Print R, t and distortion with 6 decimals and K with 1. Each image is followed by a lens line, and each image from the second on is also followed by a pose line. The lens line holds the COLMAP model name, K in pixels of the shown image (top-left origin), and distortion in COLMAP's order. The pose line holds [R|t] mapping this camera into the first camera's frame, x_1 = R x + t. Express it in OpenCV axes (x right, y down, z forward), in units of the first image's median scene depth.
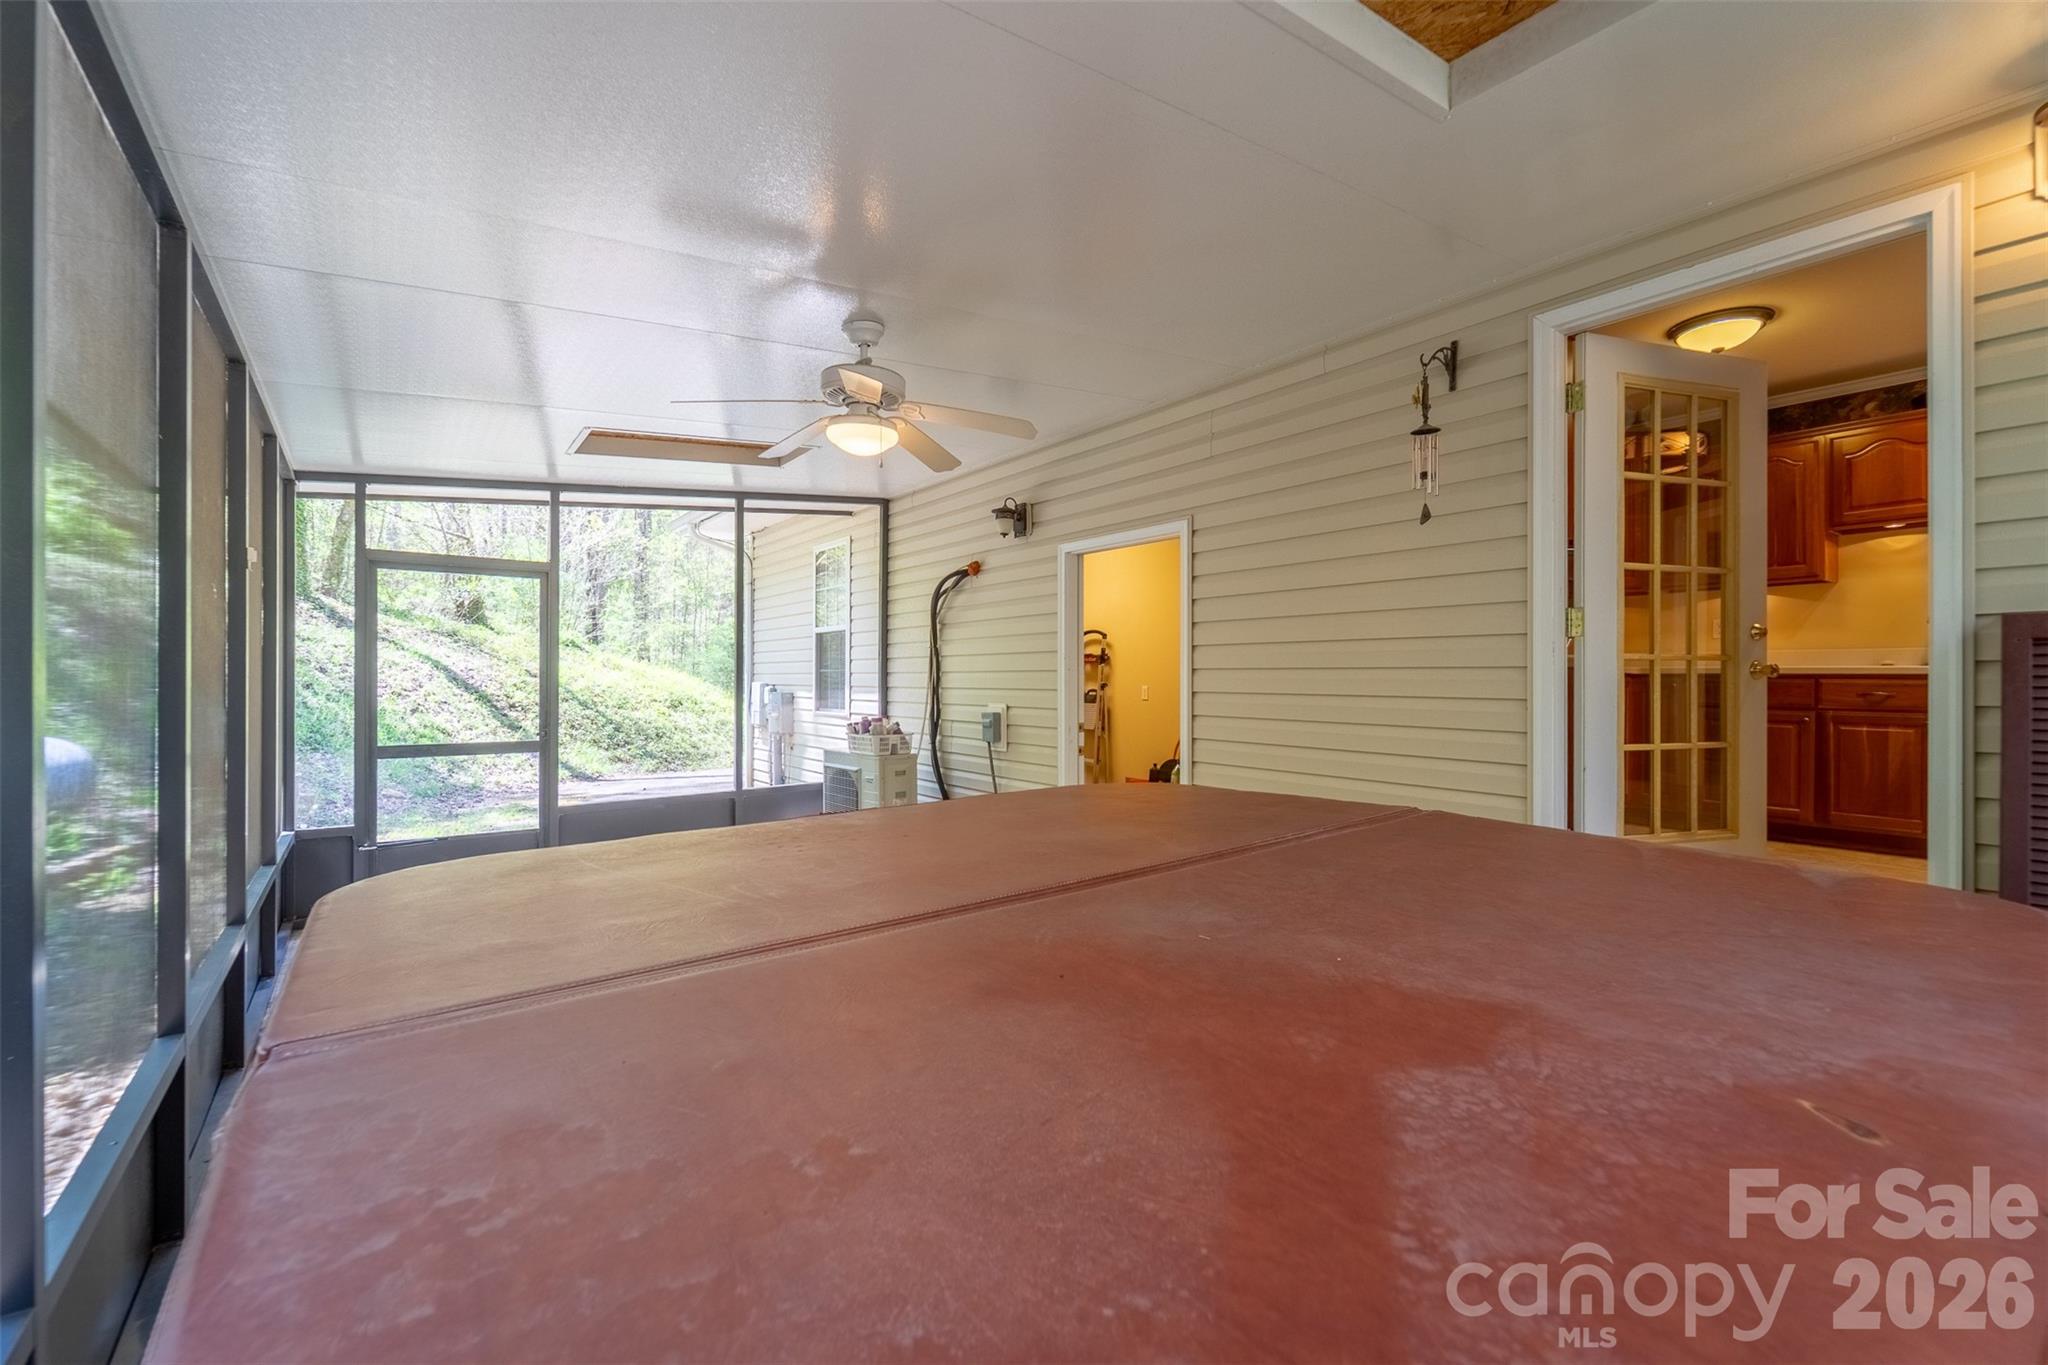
lens RADIAL K [[845.1, 0, 1038.2], [0, 845.1, 659.6], [0, 0, 1]] dist [0.000771, -0.000083]
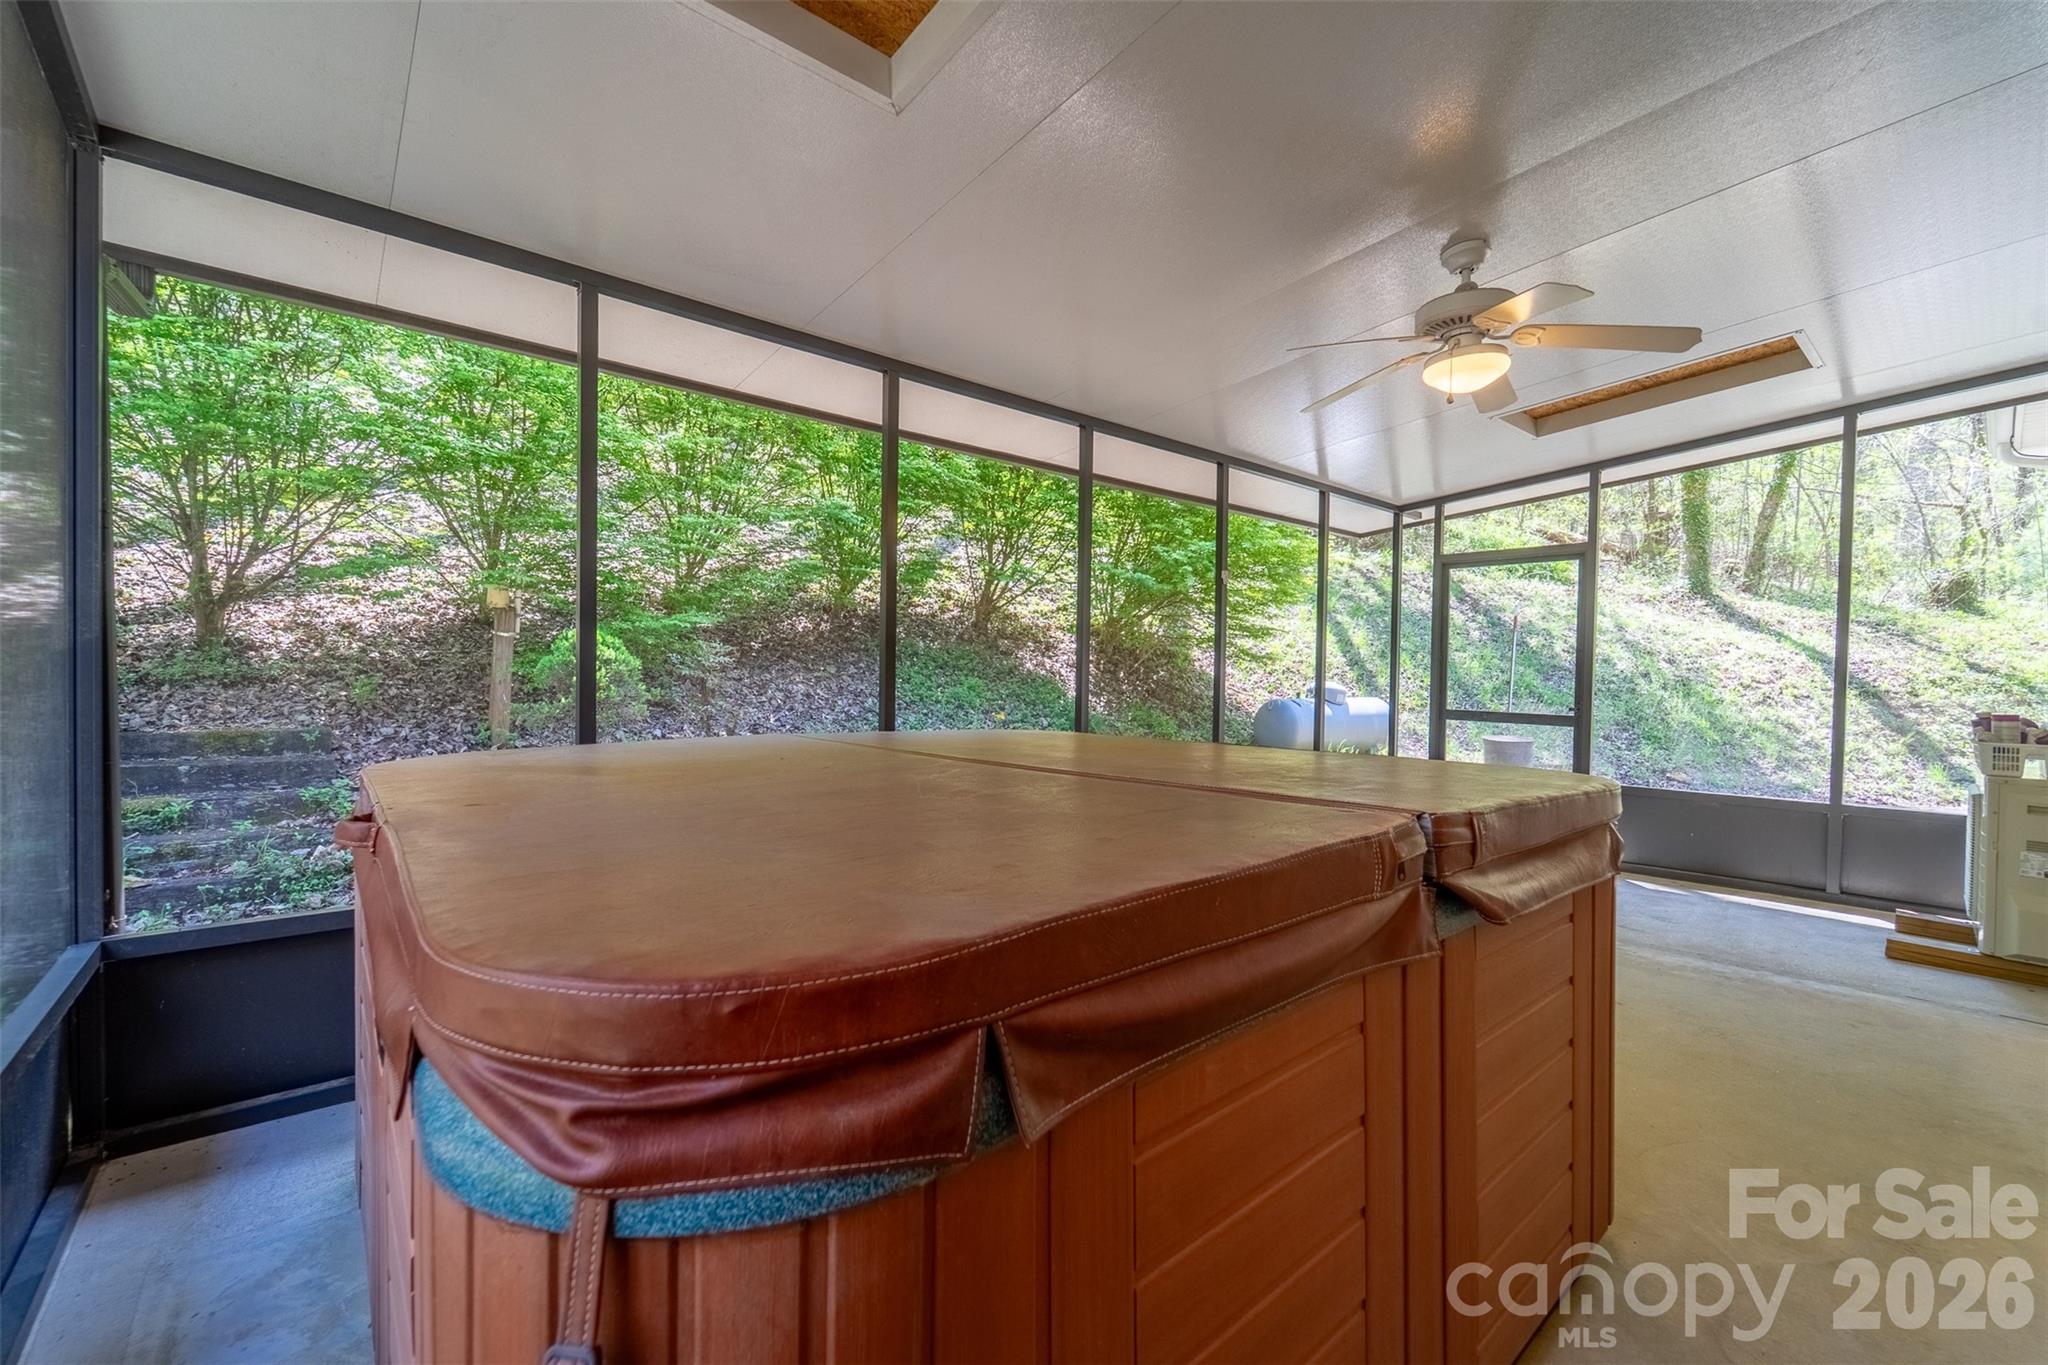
lens RADIAL K [[845.1, 0, 1038.2], [0, 845.1, 659.6], [0, 0, 1]] dist [0.000771, -0.000083]
pose [[0.049449, -0.011332, -0.998712, 0.401825], [0.007971, 0.999908, -0.010950, 0.032678], [0.998745, -0.007419, 0.049535, 0.291177]]
